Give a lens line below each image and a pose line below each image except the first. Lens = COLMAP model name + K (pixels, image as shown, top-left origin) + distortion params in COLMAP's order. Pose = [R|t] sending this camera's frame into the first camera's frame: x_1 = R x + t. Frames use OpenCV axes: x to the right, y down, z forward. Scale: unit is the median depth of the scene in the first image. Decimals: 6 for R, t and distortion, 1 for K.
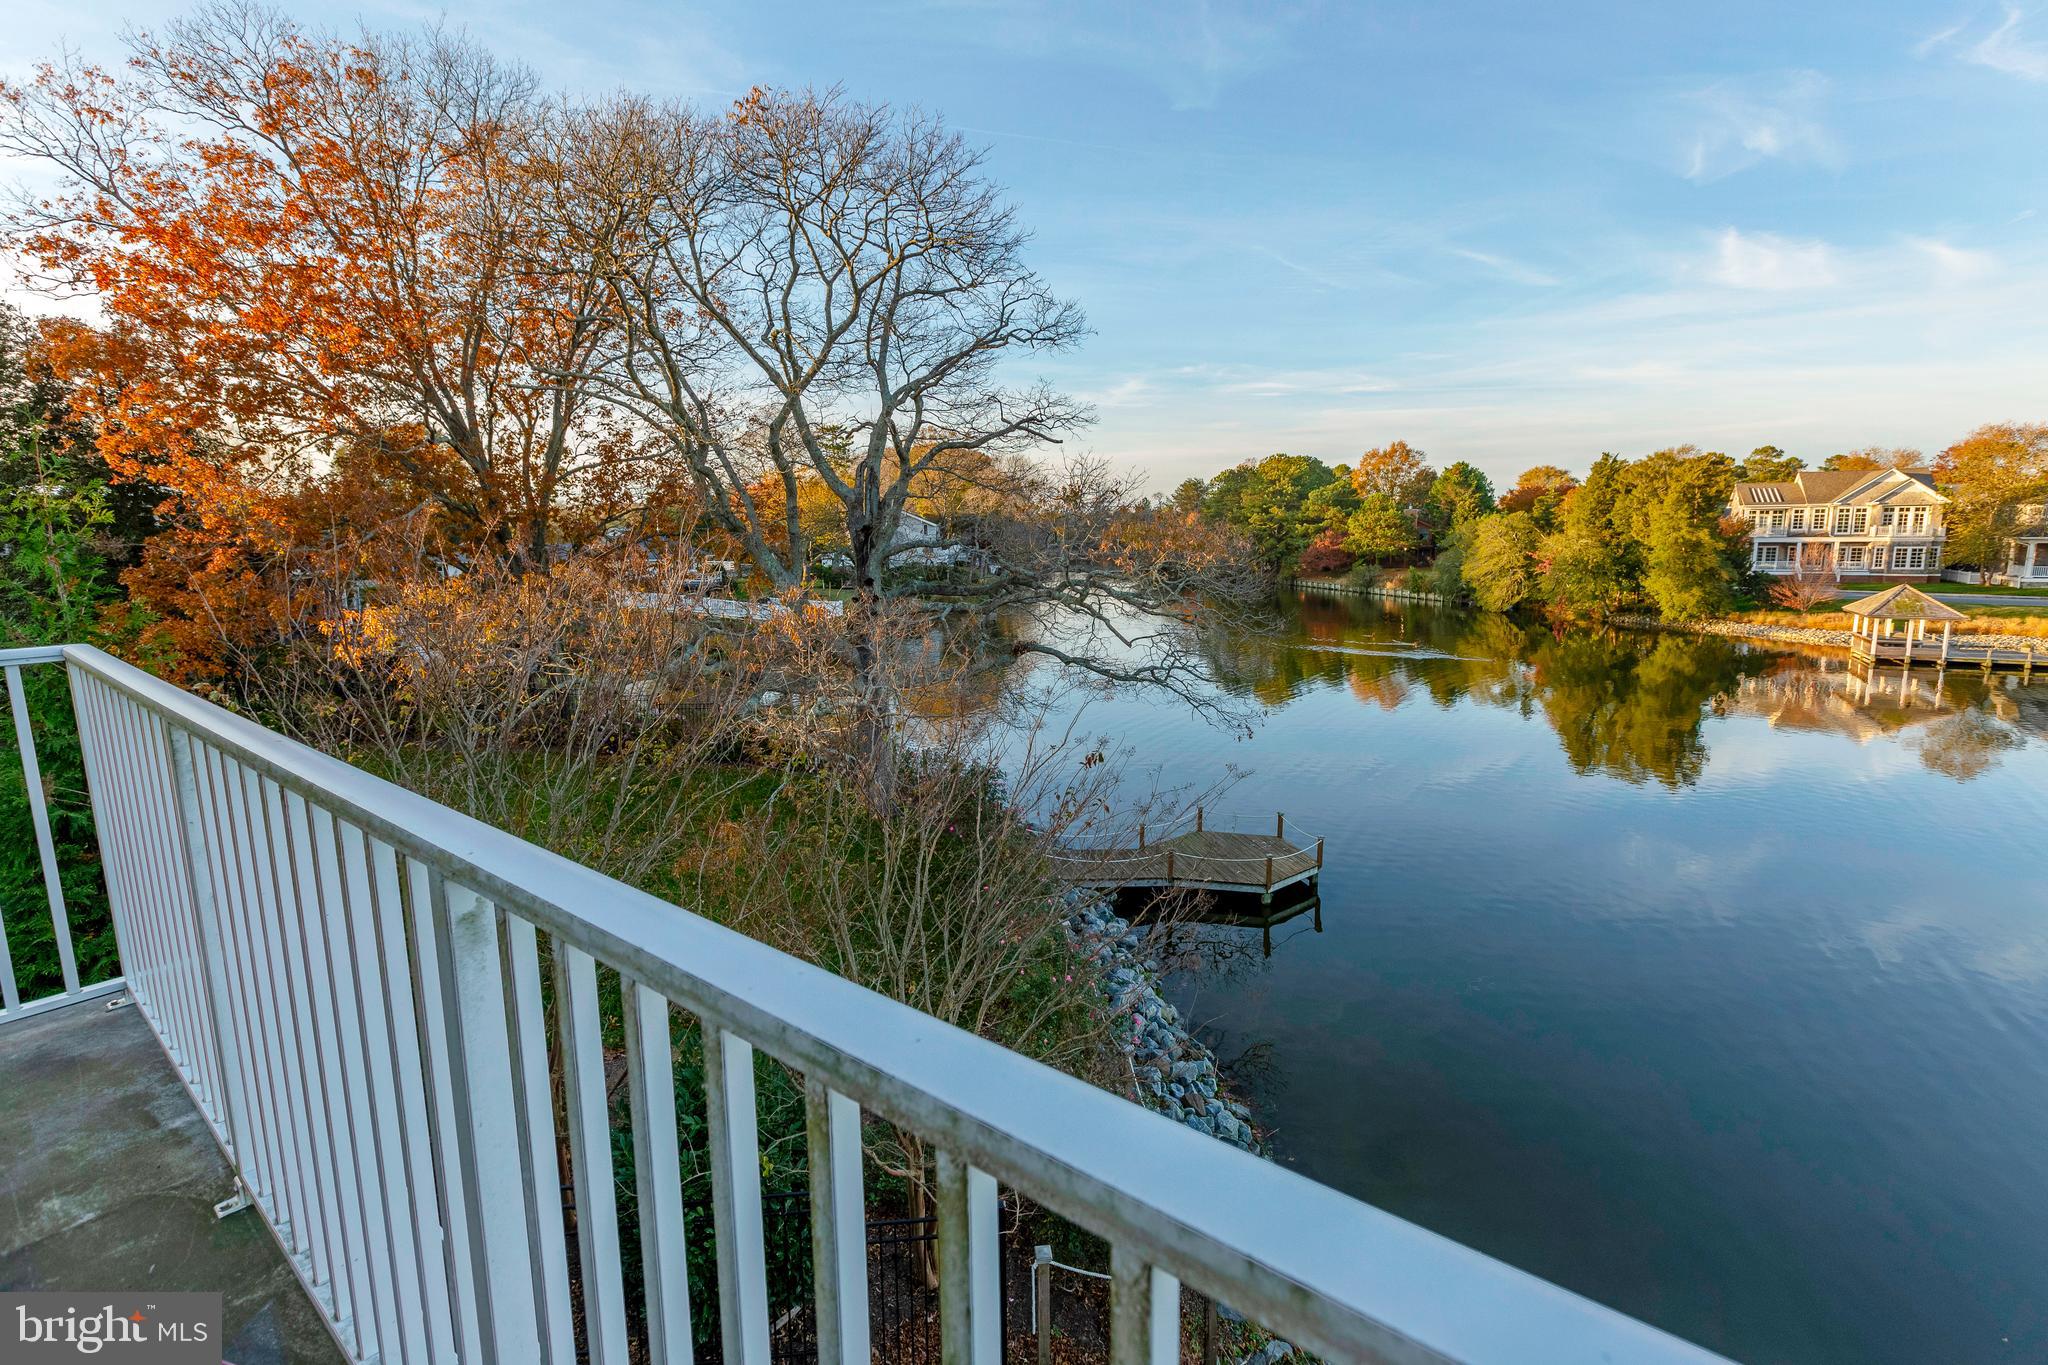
lens RADIAL K [[949.7, 0, 1058.7], [0, 949.7, 683.6], [0, 0, 1]] dist [0.000310, 0.006313]
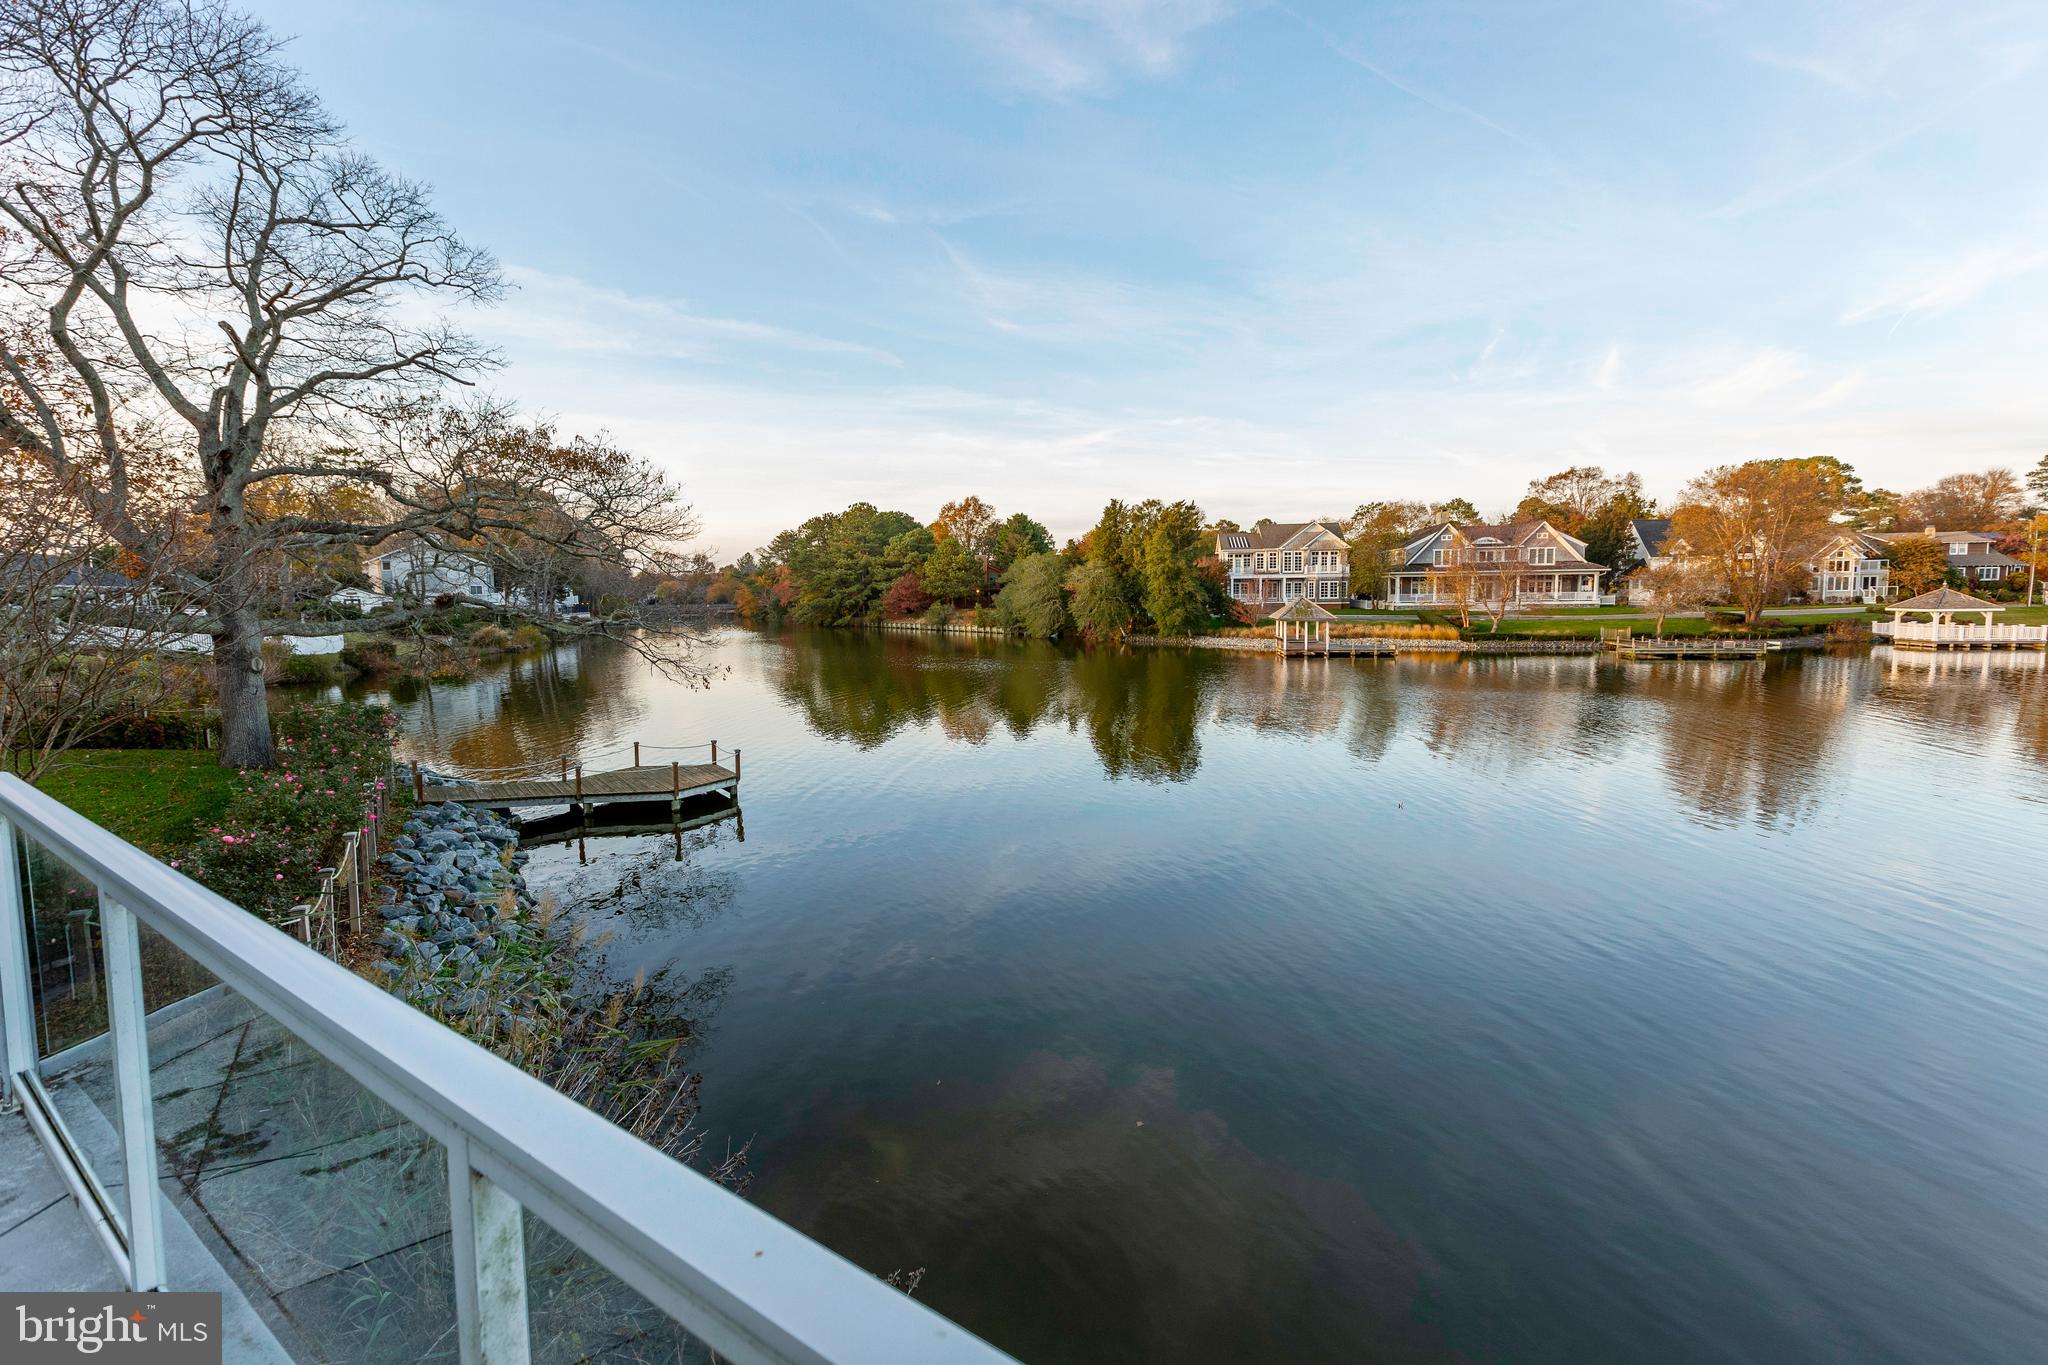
lens RADIAL K [[949.7, 0, 1058.7], [0, 949.7, 683.6], [0, 0, 1]] dist [0.000310, 0.006313]
pose [[0.929510, -0.026495, 0.367843, 0.073098], [0.054103, 0.996421, -0.064944, 0.058440], [-0.364806, 0.080268, 0.927617, -0.049430]]
